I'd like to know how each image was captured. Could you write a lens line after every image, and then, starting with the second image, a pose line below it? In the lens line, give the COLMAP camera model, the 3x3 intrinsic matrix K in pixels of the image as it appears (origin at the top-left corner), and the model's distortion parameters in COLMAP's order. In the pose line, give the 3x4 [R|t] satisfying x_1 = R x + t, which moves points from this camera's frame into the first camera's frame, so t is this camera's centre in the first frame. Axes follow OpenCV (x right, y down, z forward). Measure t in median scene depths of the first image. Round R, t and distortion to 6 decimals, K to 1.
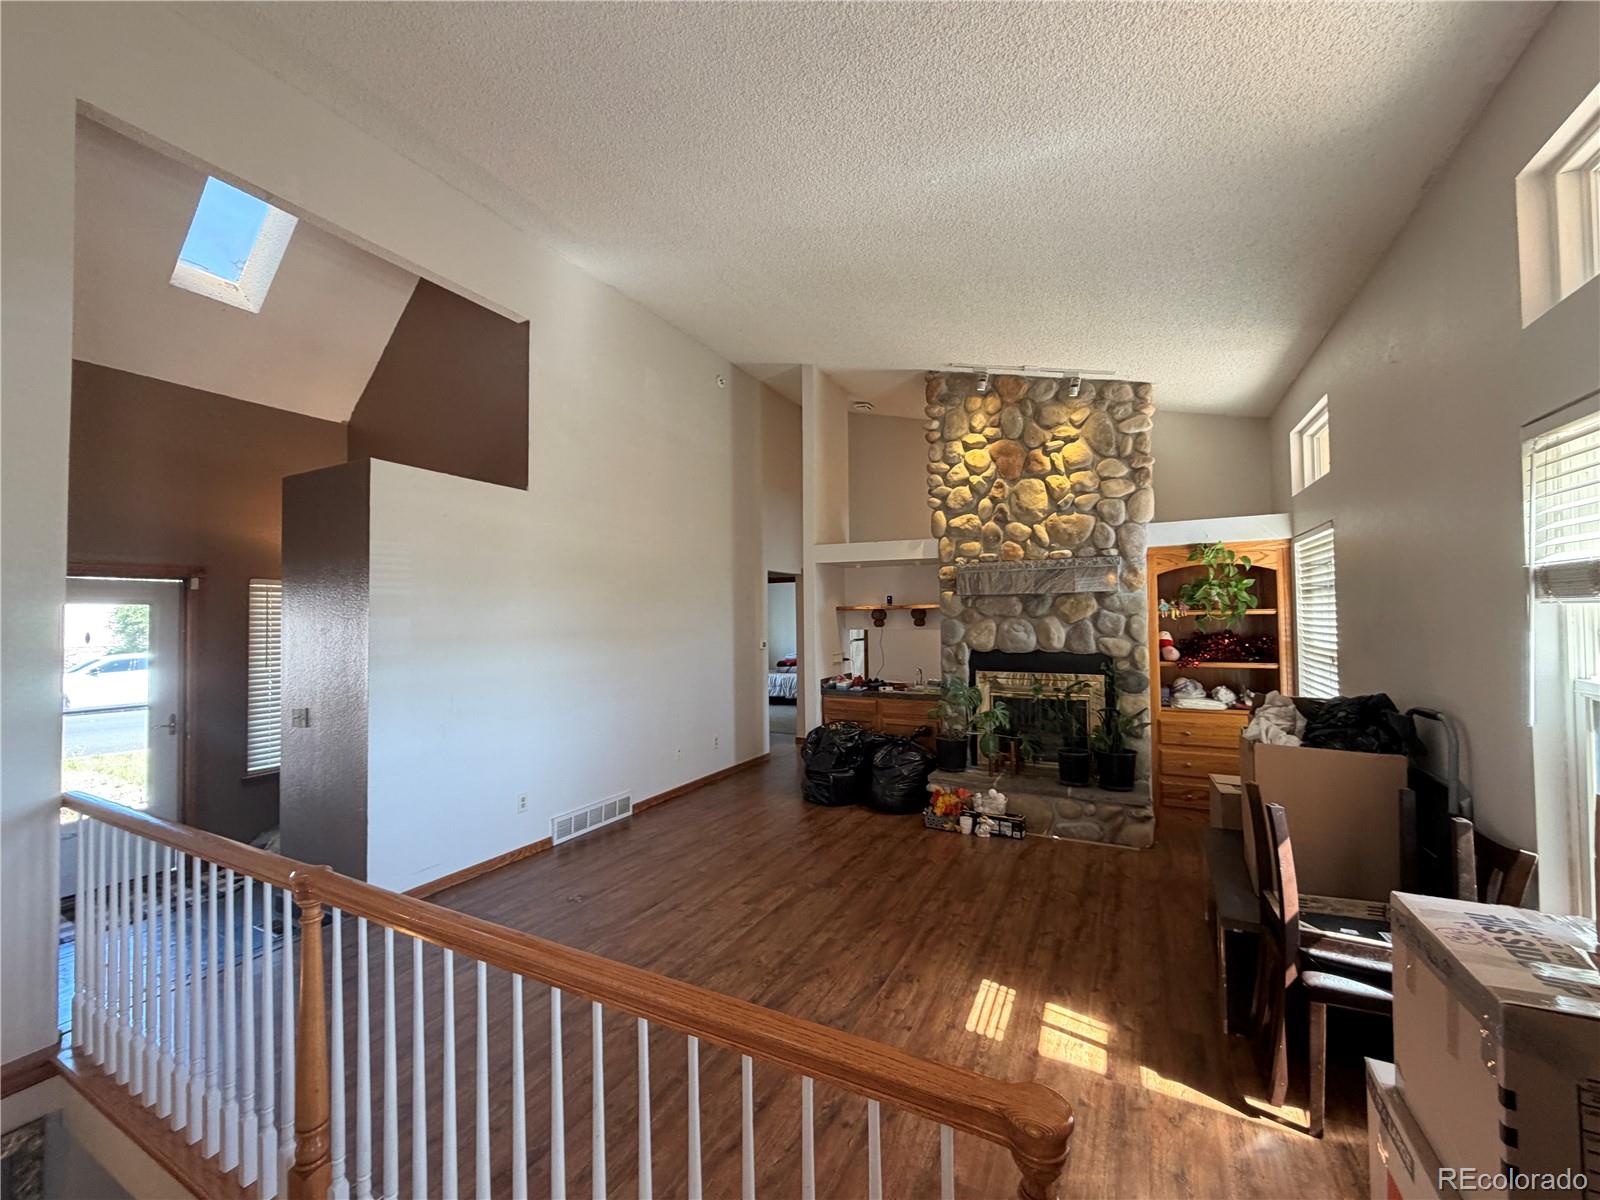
lens RADIAL K [[637.9, 0, 796.4], [0, 637.9, 599.0], [0, 0, 1]] dist [-0.000757, 0.000414]
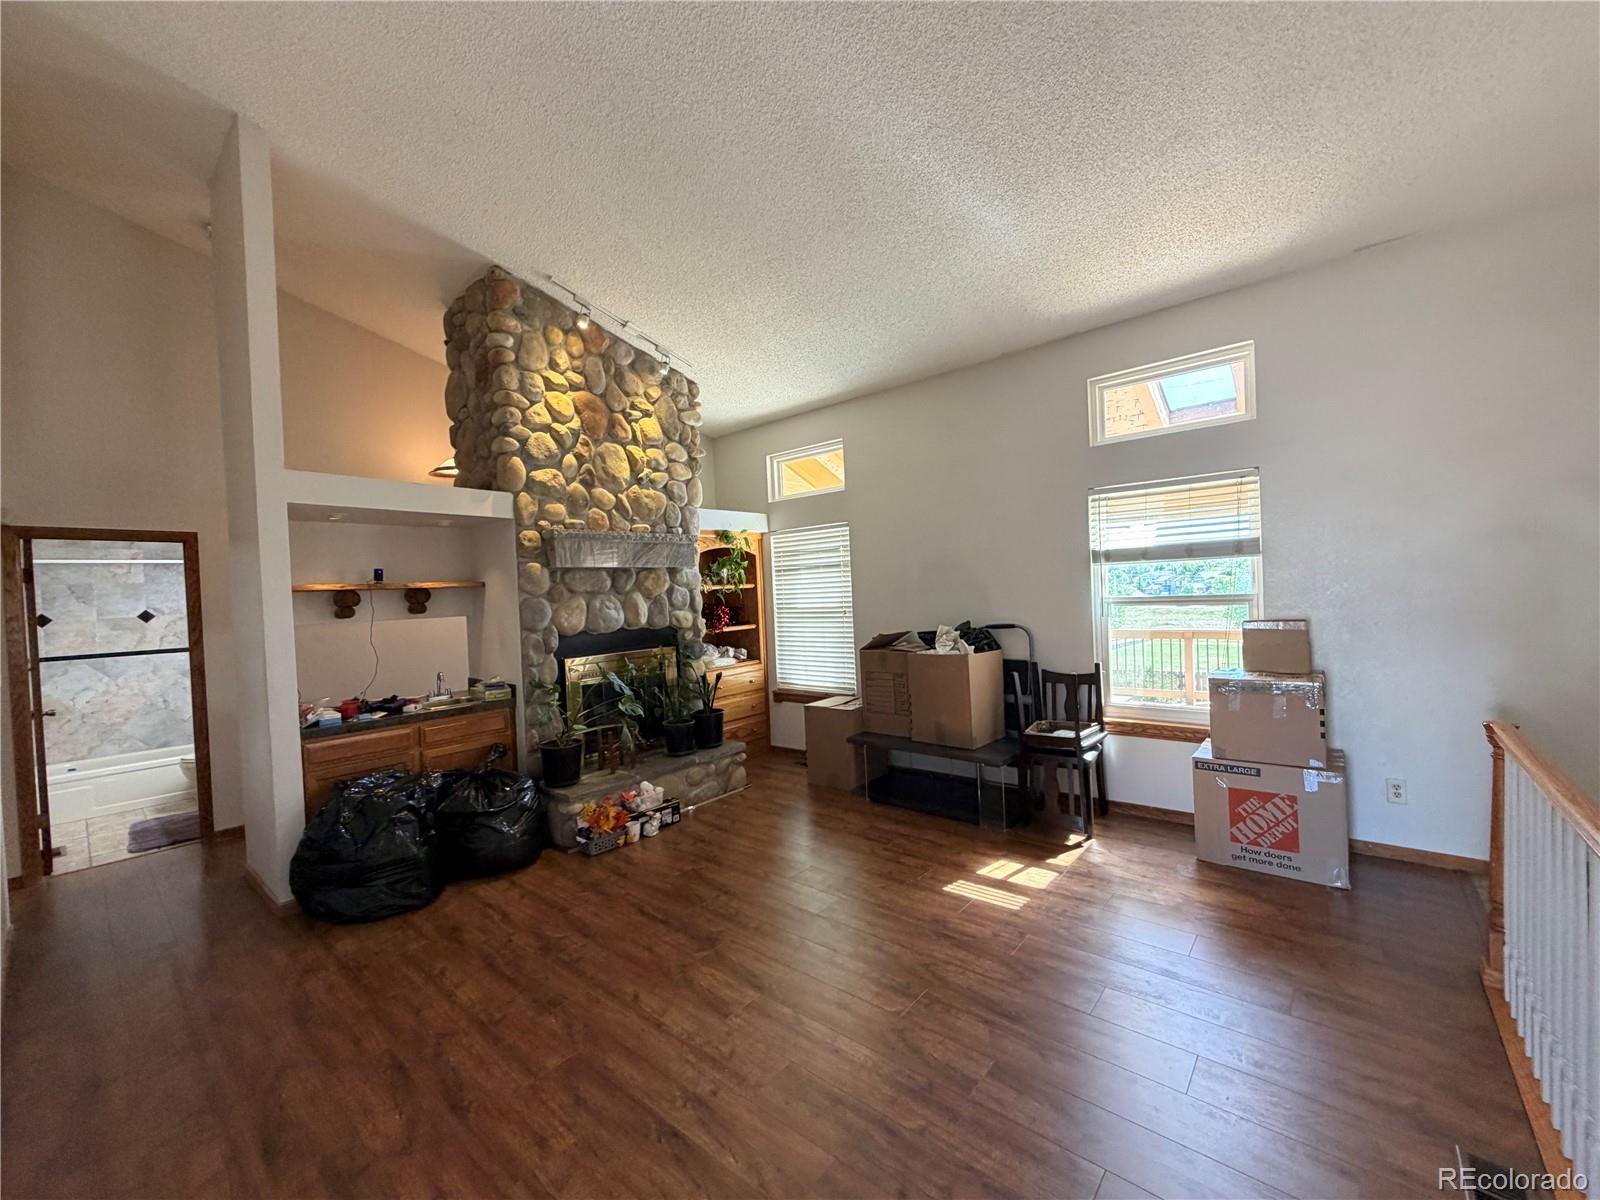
lens RADIAL K [[637.9, 0, 796.4], [0, 637.9, 599.0], [0, 0, 1]] dist [-0.000757, 0.000414]
pose [[0.227995, -0.011754, 0.973591, -0.485317], [0.014082, 0.999862, 0.008774, 0.033005], [-0.973560, 0.011709, 0.228130, 0.544621]]
